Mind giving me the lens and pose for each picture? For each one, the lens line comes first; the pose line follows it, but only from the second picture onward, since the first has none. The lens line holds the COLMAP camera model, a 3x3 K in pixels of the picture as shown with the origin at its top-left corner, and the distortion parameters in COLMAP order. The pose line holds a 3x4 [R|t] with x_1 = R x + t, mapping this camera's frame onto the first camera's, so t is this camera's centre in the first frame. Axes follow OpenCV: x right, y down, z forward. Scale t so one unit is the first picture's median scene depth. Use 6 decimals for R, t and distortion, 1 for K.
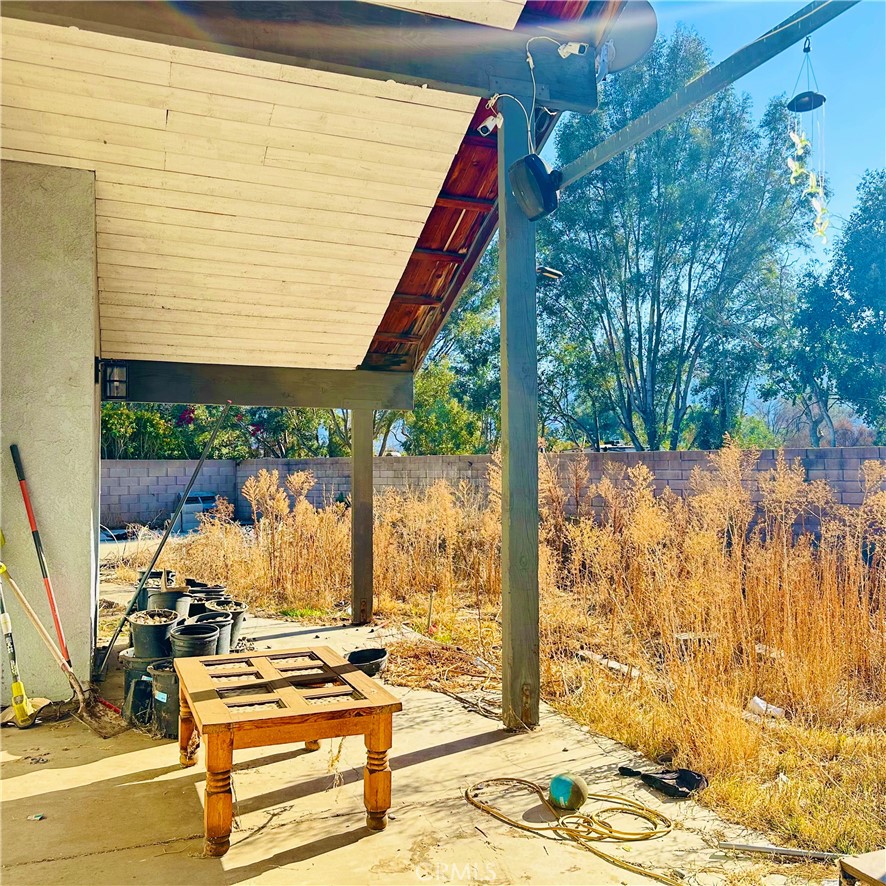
lens RADIAL K [[821.3, 0, 440.1], [0, 821.3, 448.7], [0, 0, 1]] dist [0.124736, -0.210238]
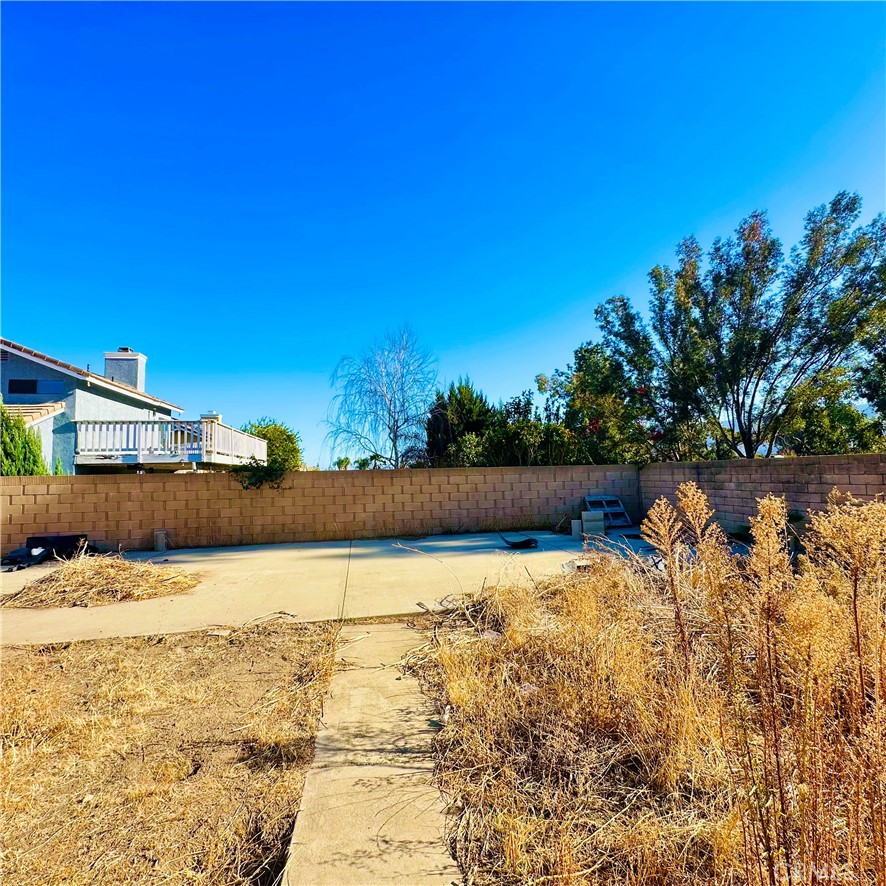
lens RADIAL K [[472.1, 0, 442.0], [0, 472.1, 443.6], [0, 0, 1]] dist [-0.002563, 0.000231]
pose [[0.799743, -0.049114, -0.598331, -0.056952], [0.029630, 0.998662, -0.042371, 0.003483], [0.599611, 0.016157, 0.800128, 0.242924]]
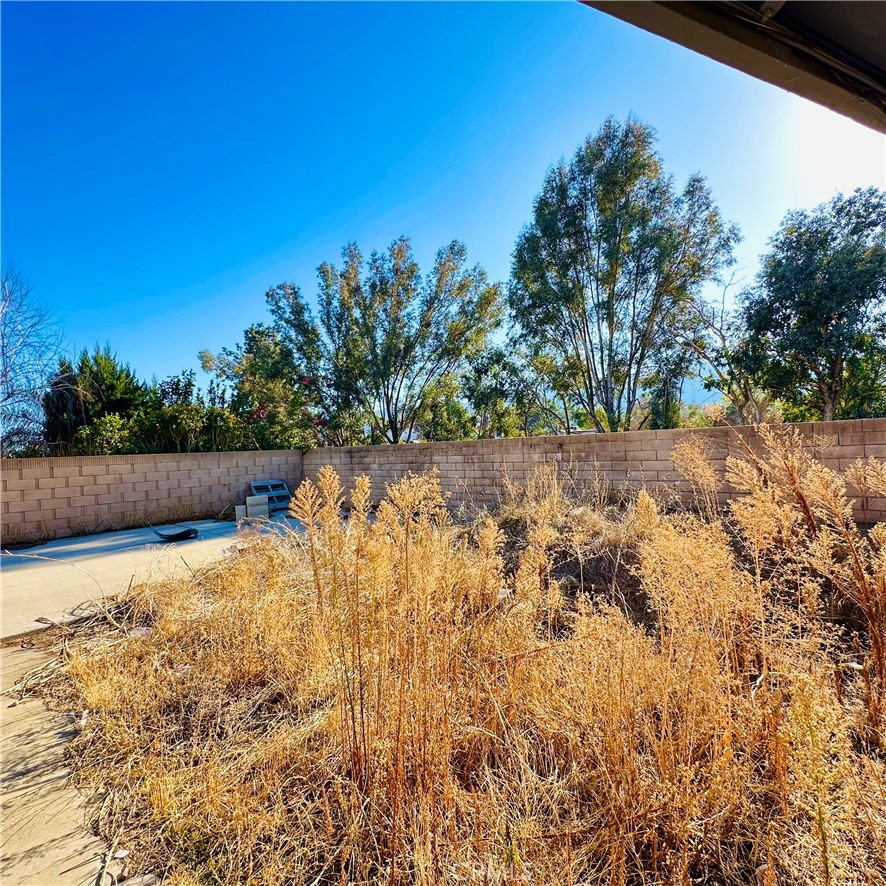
lens RADIAL K [[472.1, 0, 442.0], [0, 472.1, 443.6], [0, 0, 1]] dist [-0.002563, 0.000231]
pose [[0.999098, -0.032777, 0.027014, -0.048983], [0.032455, 0.999397, 0.012307, 0.002650], [-0.027401, -0.011419, 0.999559, 0.230549]]
